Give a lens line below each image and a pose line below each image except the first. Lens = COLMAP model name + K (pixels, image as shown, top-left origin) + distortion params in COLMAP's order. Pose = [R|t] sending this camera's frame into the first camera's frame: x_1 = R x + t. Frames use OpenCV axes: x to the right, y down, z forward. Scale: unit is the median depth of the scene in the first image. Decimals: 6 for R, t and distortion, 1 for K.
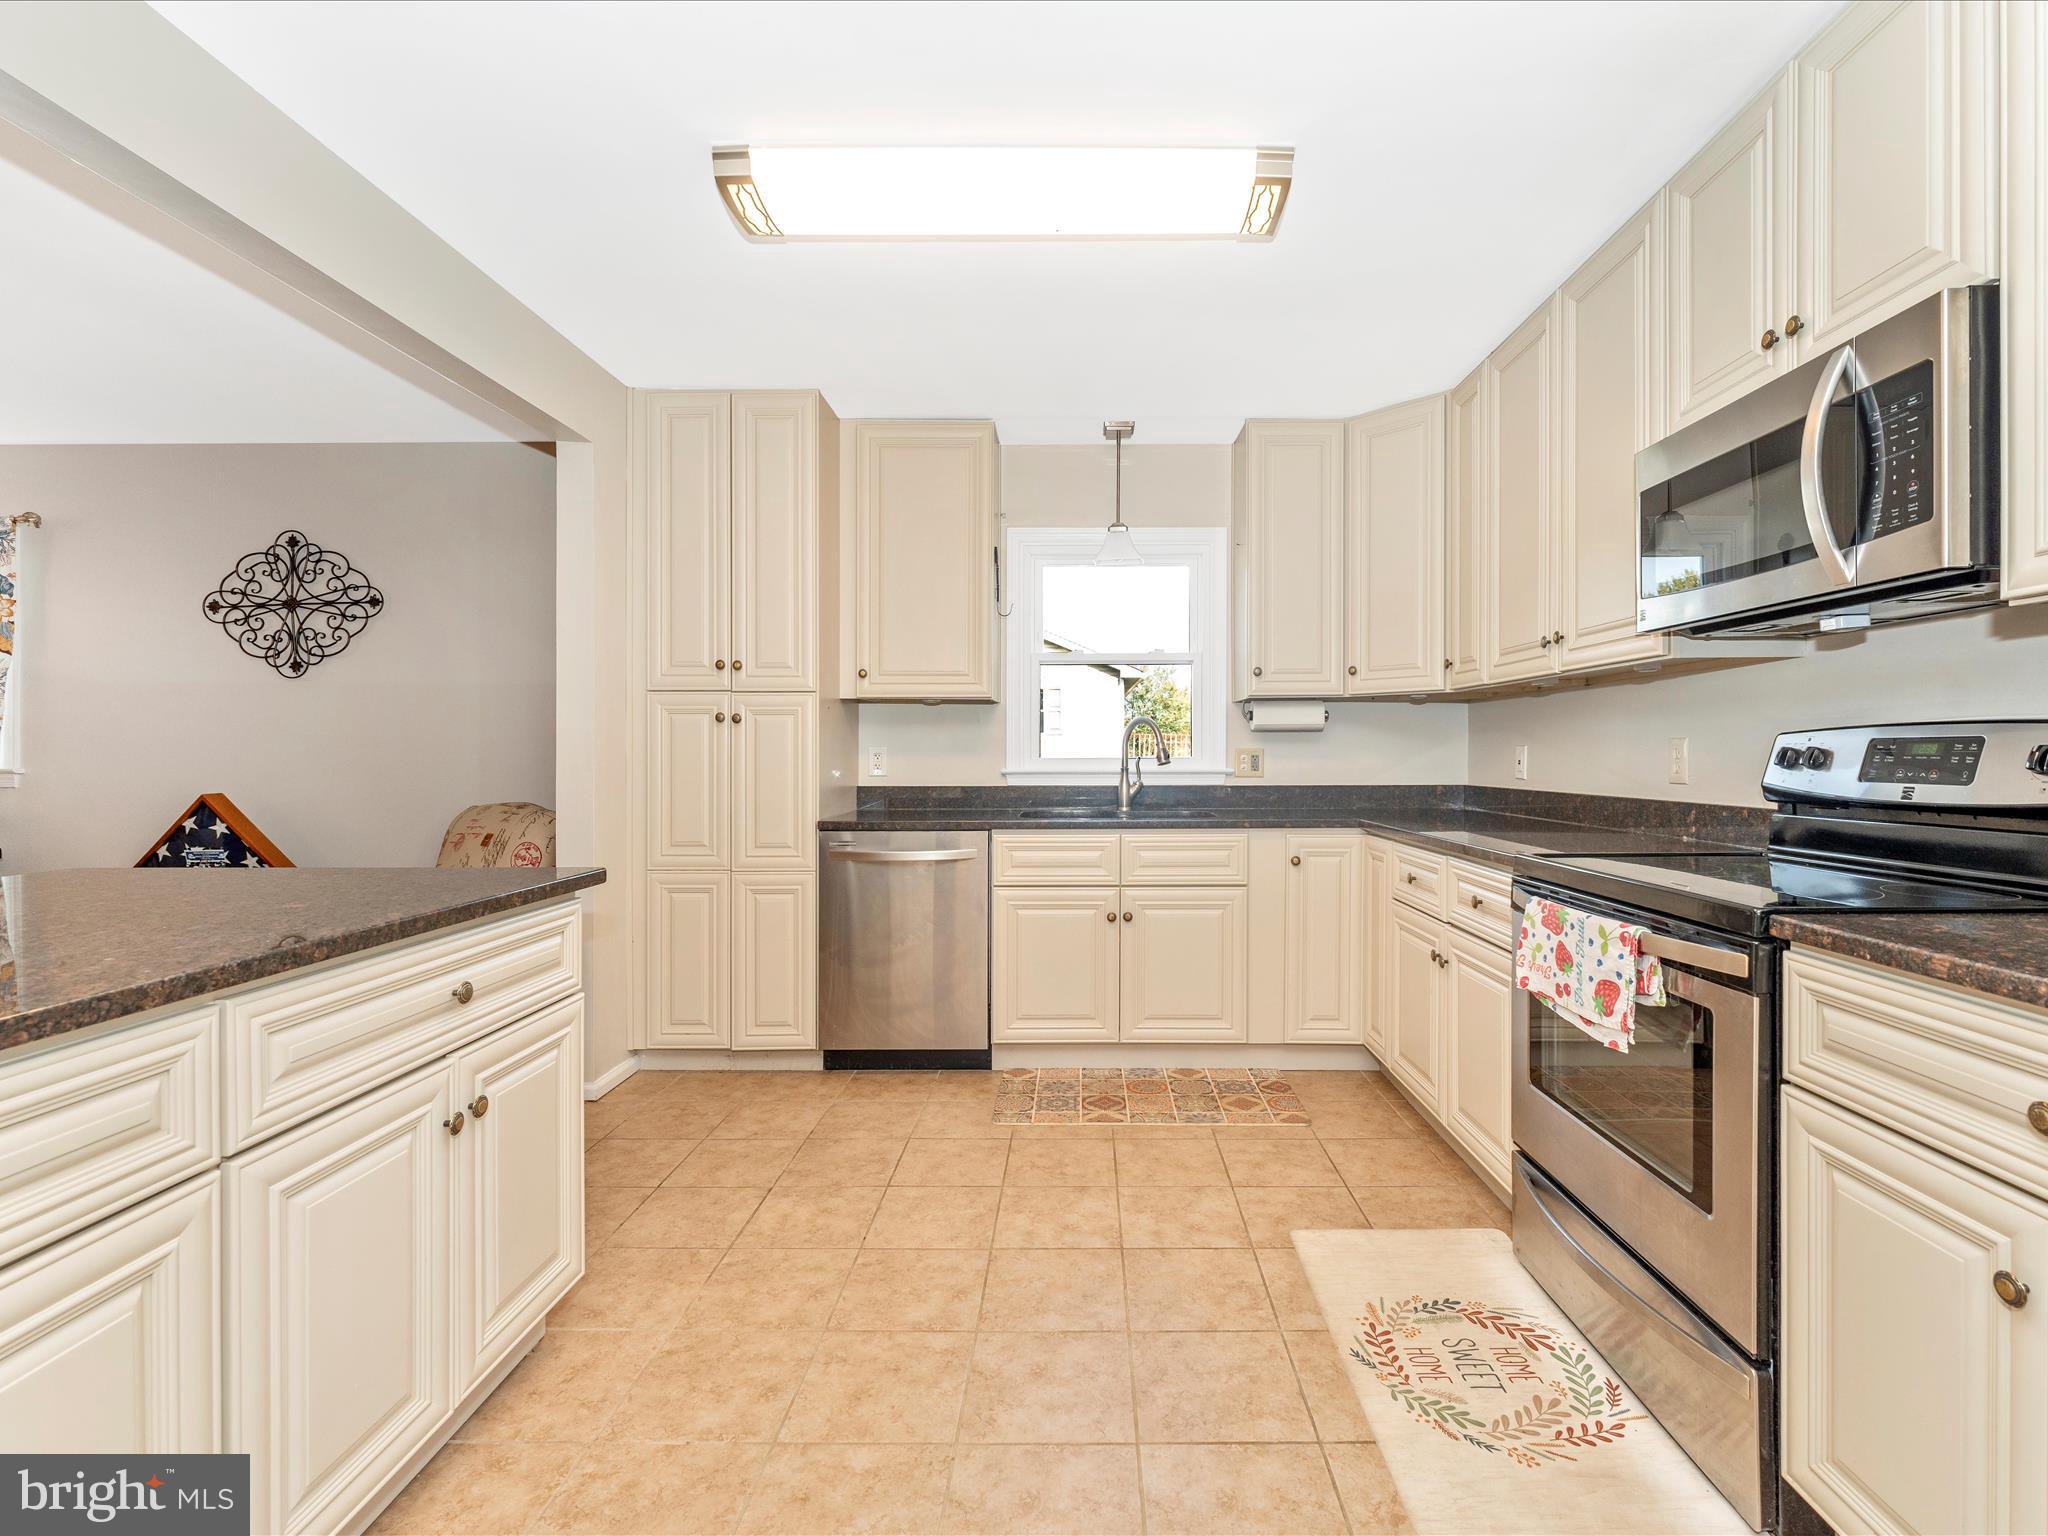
lens RADIAL K [[928.2, 0, 1087.5], [0, 928.2, 754.2], [0, 0, 1]] dist [0.000882, 0.001142]
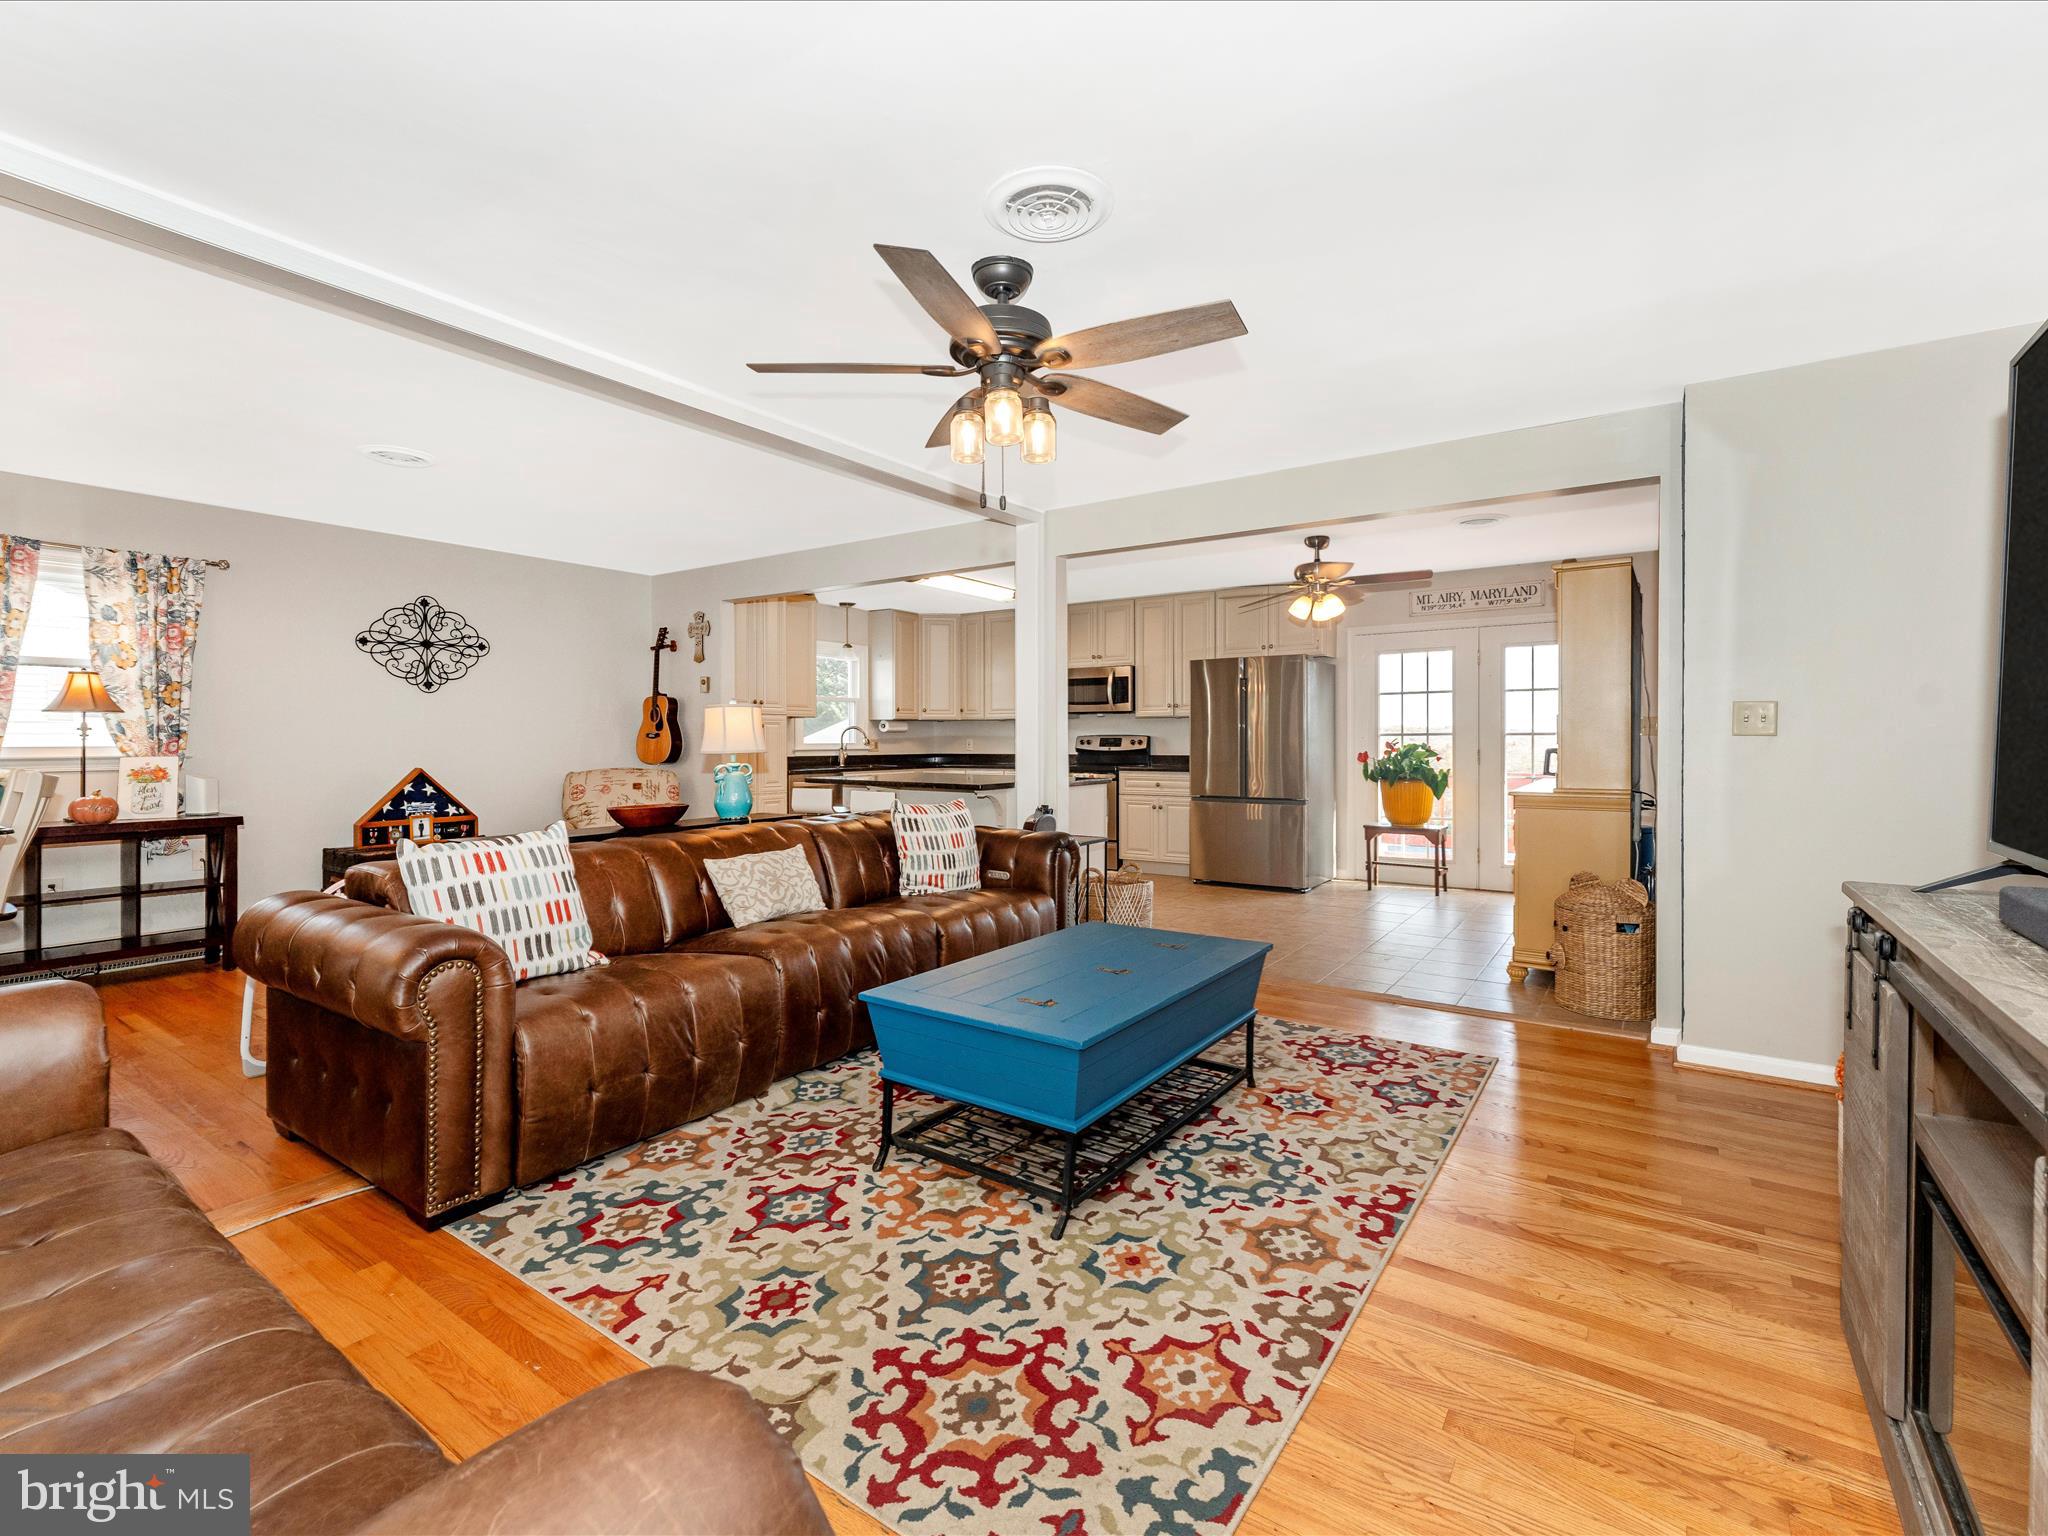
lens RADIAL K [[928.2, 0, 1031.6], [0, 928.2, 743.9], [0, 0, 1]] dist [0.000882, 0.001142]
pose [[0.574619, -0.004241, 0.818410, -1.844403], [0.001697, 0.999991, 0.003991, -0.002995], [-0.818419, -0.000904, 0.574621, -0.821793]]
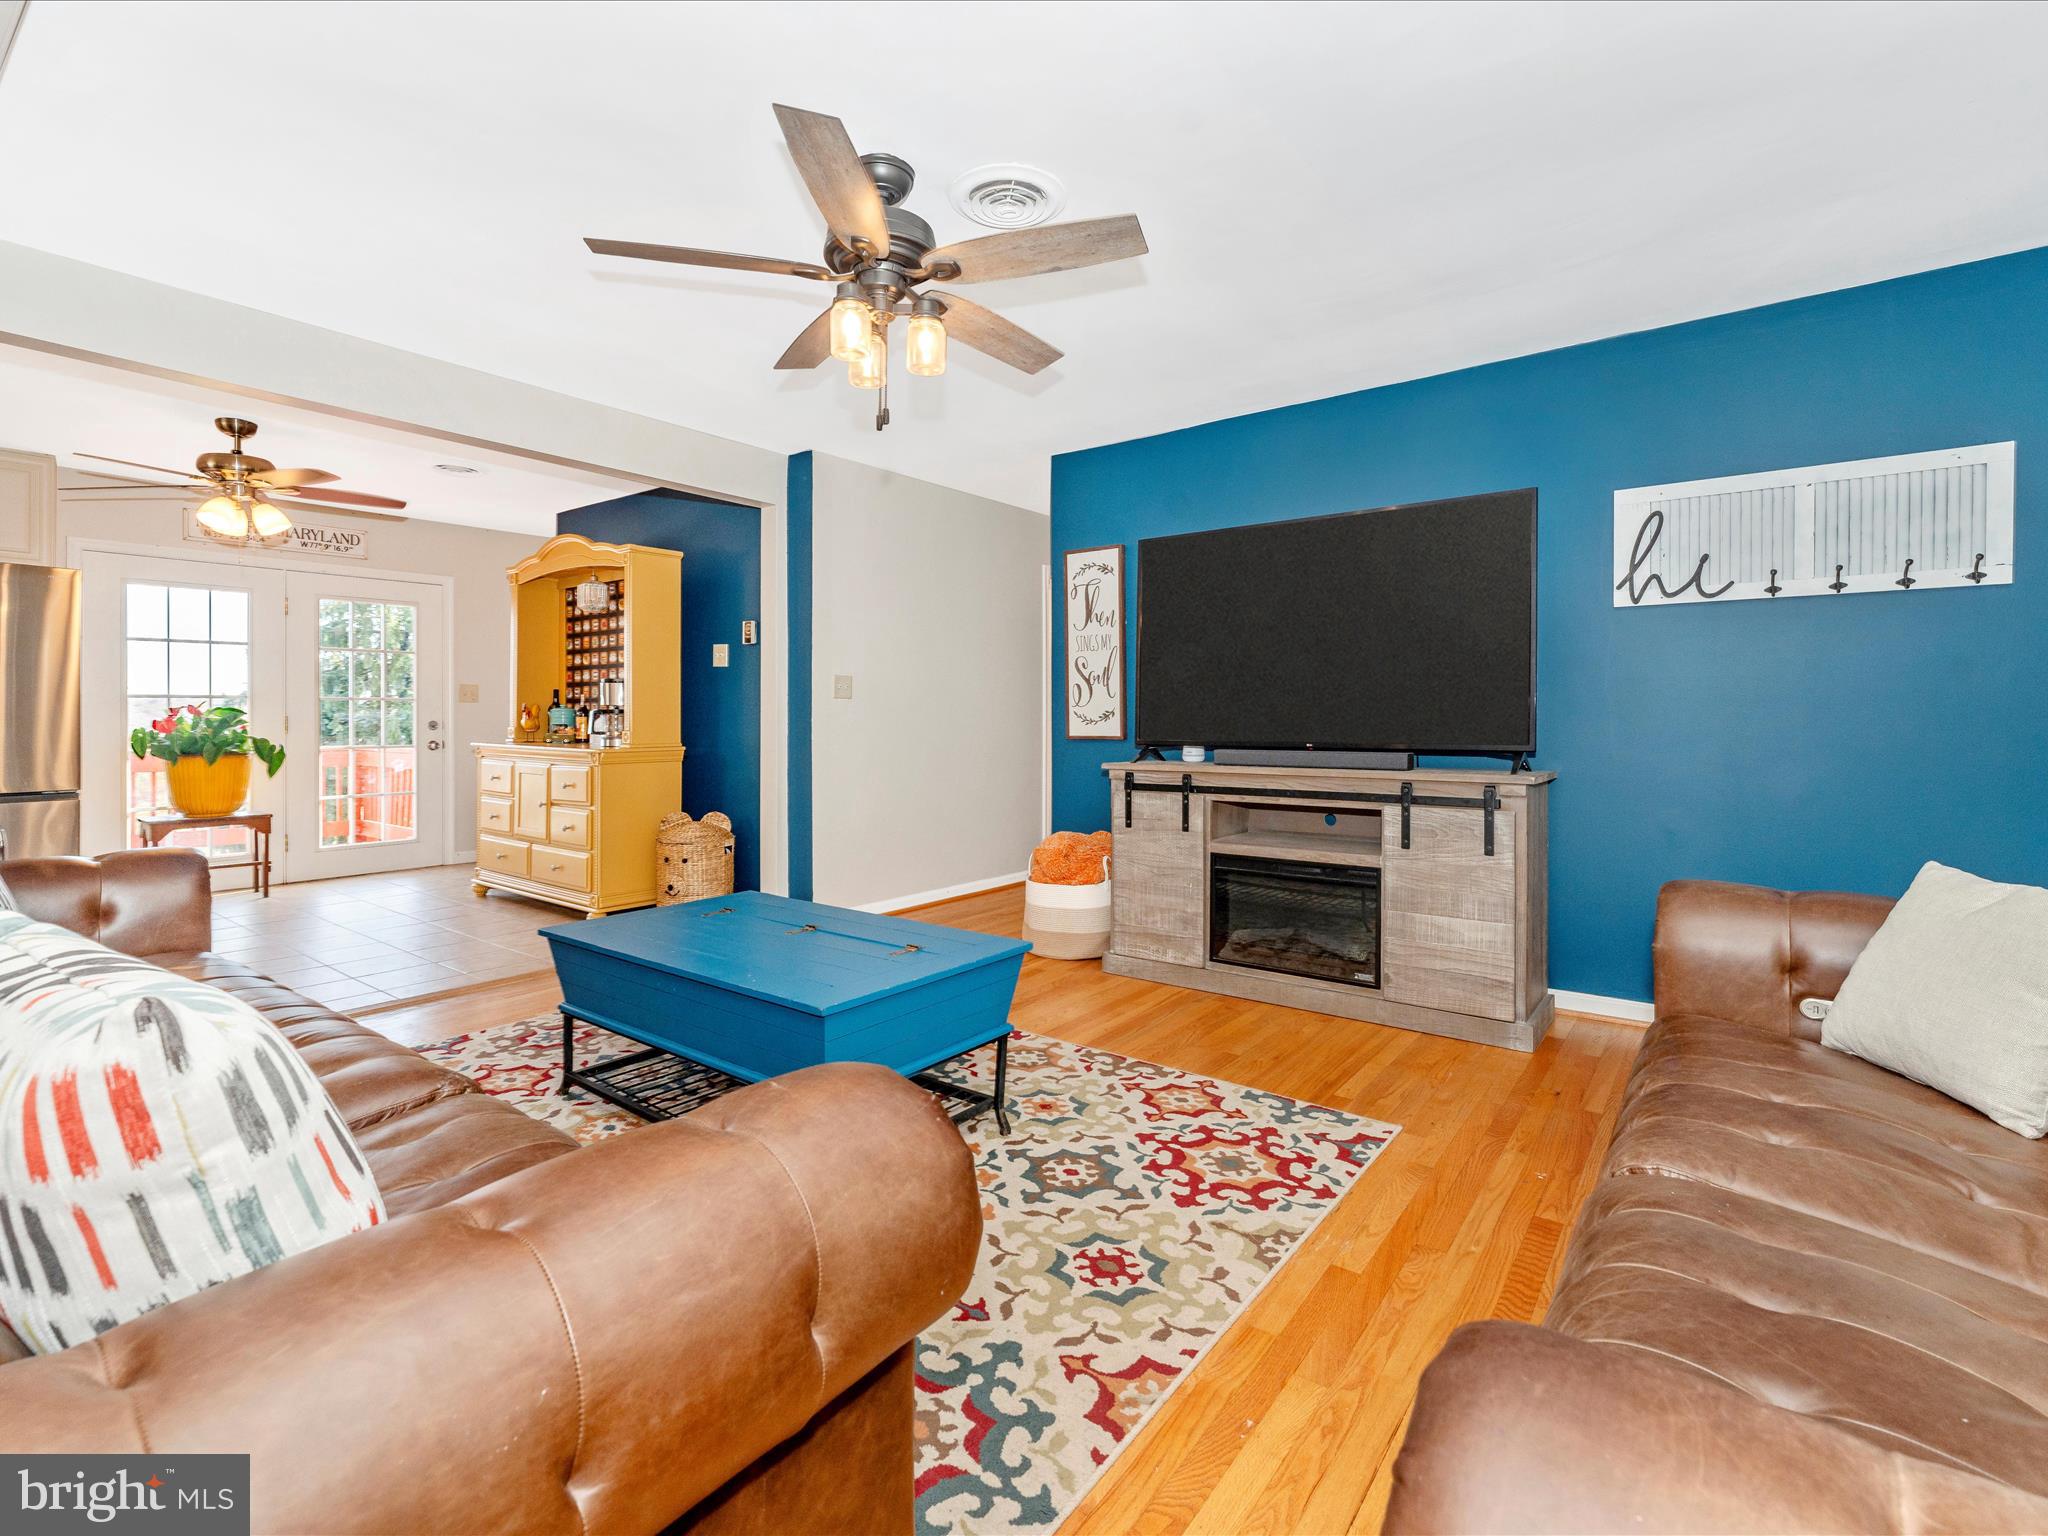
lens RADIAL K [[928.2, 0, 1048.4], [0, 928.2, 729.3], [0, 0, 1]] dist [0.000882, 0.001142]
pose [[-0.801008, -0.005238, 0.598631, -1.752316], [-0.001728, 0.999978, 0.006437, 0.031072], [-0.598651, 0.004121, -0.800999, 0.143009]]
